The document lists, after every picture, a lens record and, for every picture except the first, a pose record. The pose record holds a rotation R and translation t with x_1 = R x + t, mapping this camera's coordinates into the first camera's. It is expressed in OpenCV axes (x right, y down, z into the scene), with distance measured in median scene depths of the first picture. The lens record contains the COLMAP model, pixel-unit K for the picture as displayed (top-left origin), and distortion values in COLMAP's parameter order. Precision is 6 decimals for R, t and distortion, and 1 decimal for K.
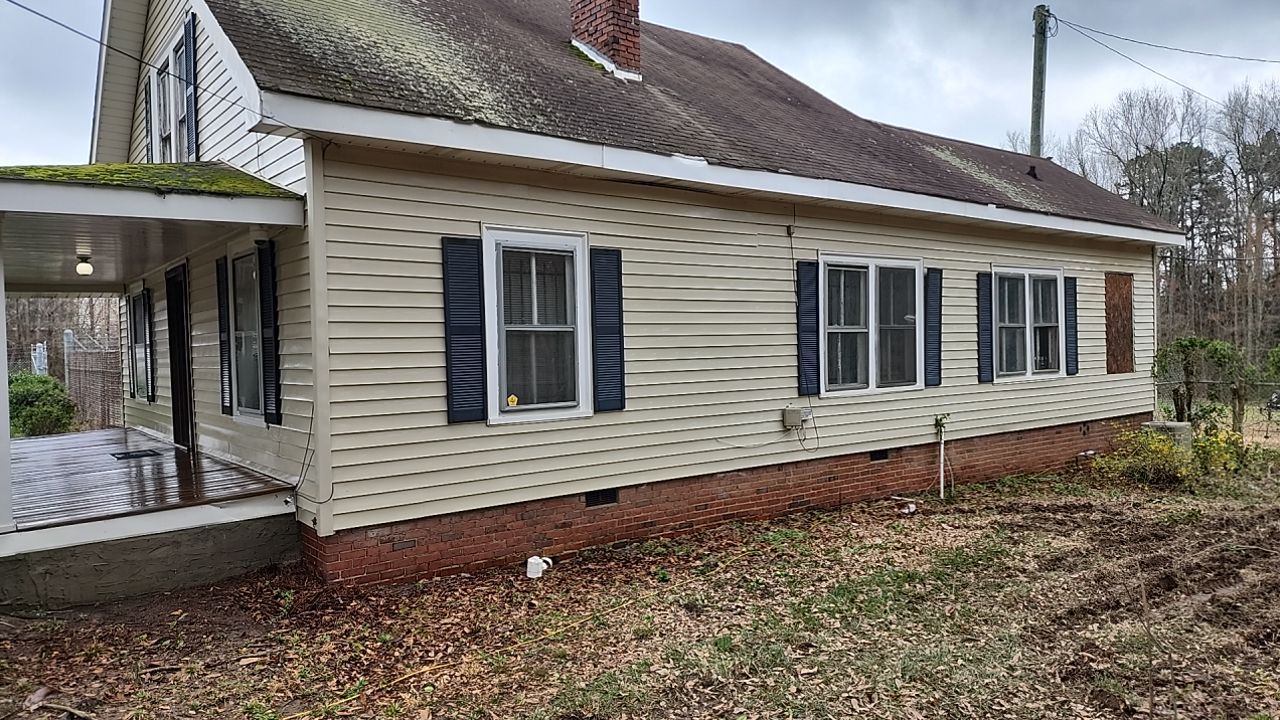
lens RADIAL K [[852.3, 0, 648.6], [0, 852.3, 365.0], [0, 0, 1]] dist [0.056769, -0.028829]
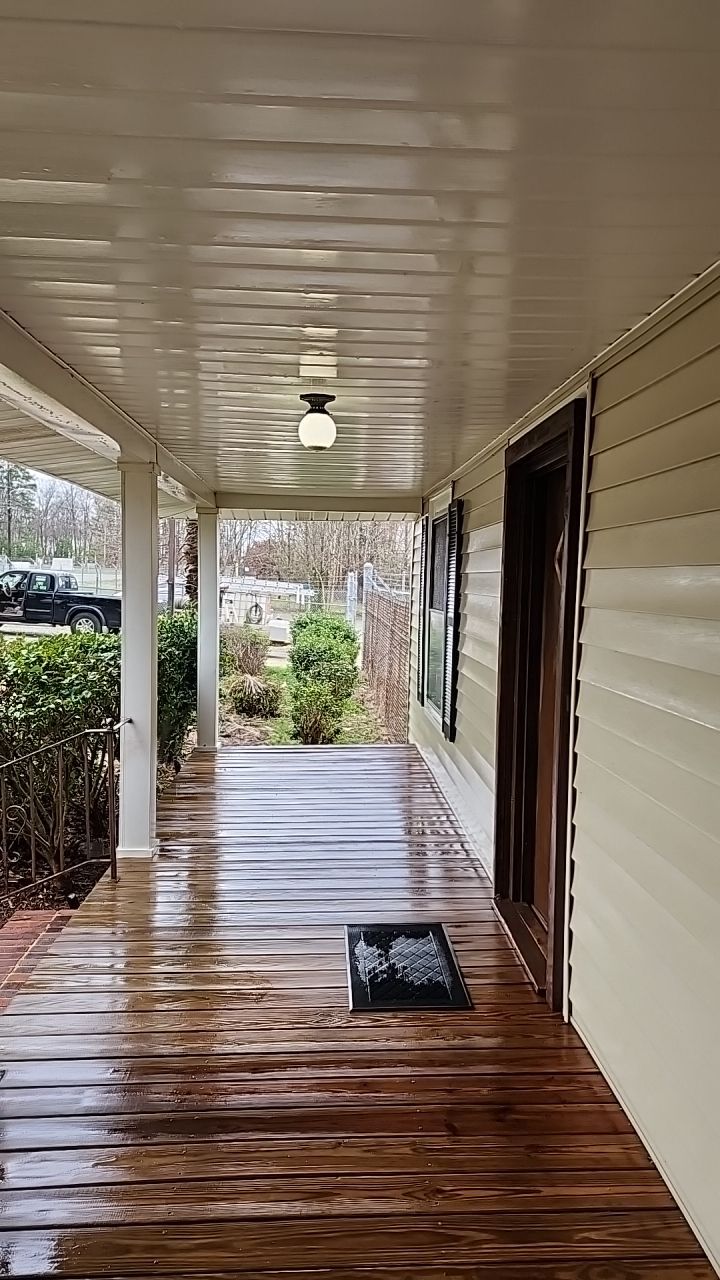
lens RADIAL K [[852.3, 0, 362.1], [0, 852.3, 647.1], [0, 0, 1]] dist [0.056769, -0.028829]
pose [[0.810721, 0.094571, -0.577744, -0.435273], [-0.059770, 0.995080, 0.079012, -0.053616], [0.582374, -0.029525, 0.812385, 0.742645]]
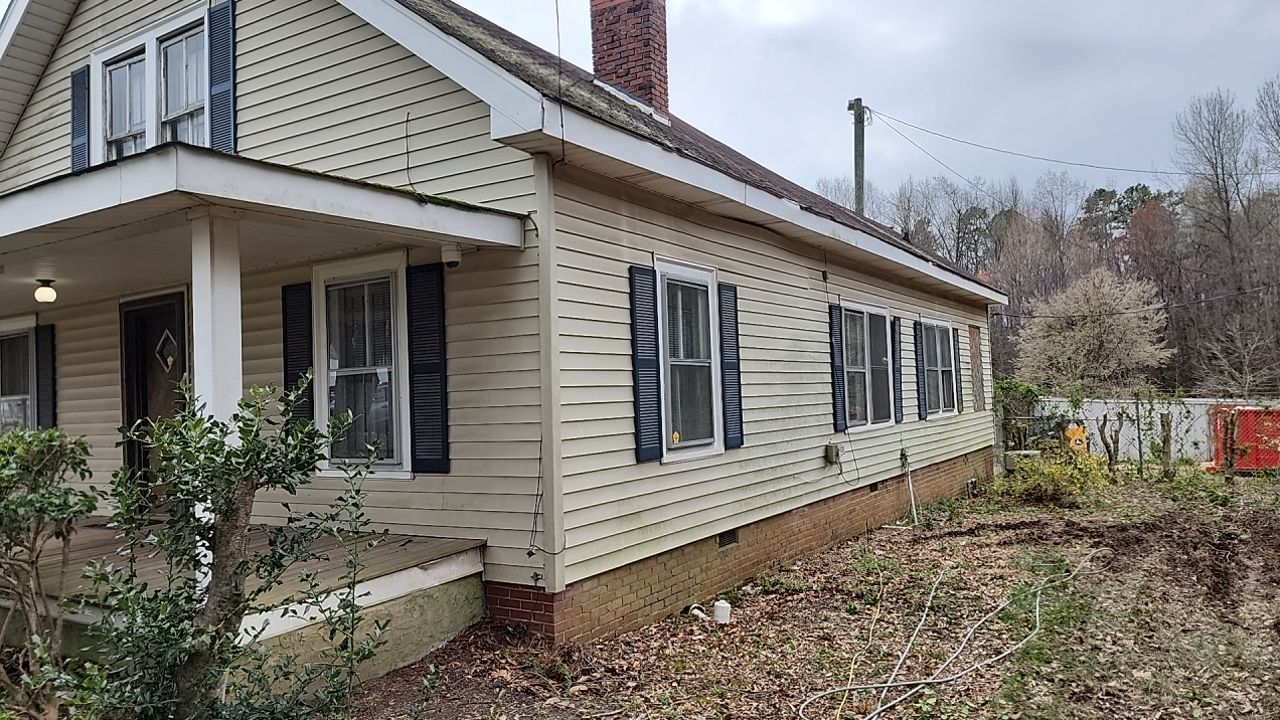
lens RADIAL K [[852.3, 0, 651.0], [0, 852.3, 353.3], [0, 0, 1]] dist [0.056769, -0.028829]
pose [[0.941734, 0.002708, 0.336346, -0.406714], [0.024690, 0.996713, -0.077153, 0.016459], [-0.335450, 0.080962, 0.938573, 0.083016]]
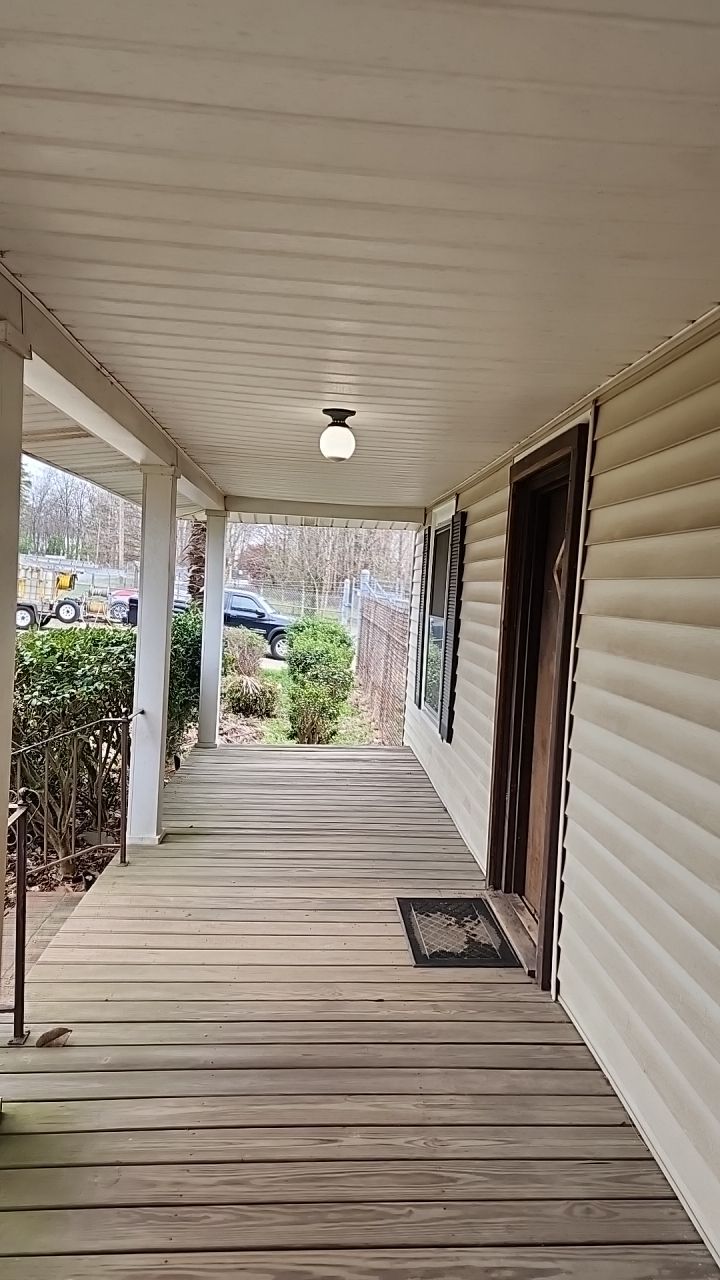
lens RADIAL K [[852.3, 0, 370.6], [0, 852.3, 640.6], [0, 0, 1]] dist [0.056769, -0.028829]
pose [[0.820085, 0.111605, -0.561254, -0.428779], [-0.093710, 0.993749, 0.060682, -0.050797], [0.564517, 0.002831, 0.825416, 0.717428]]
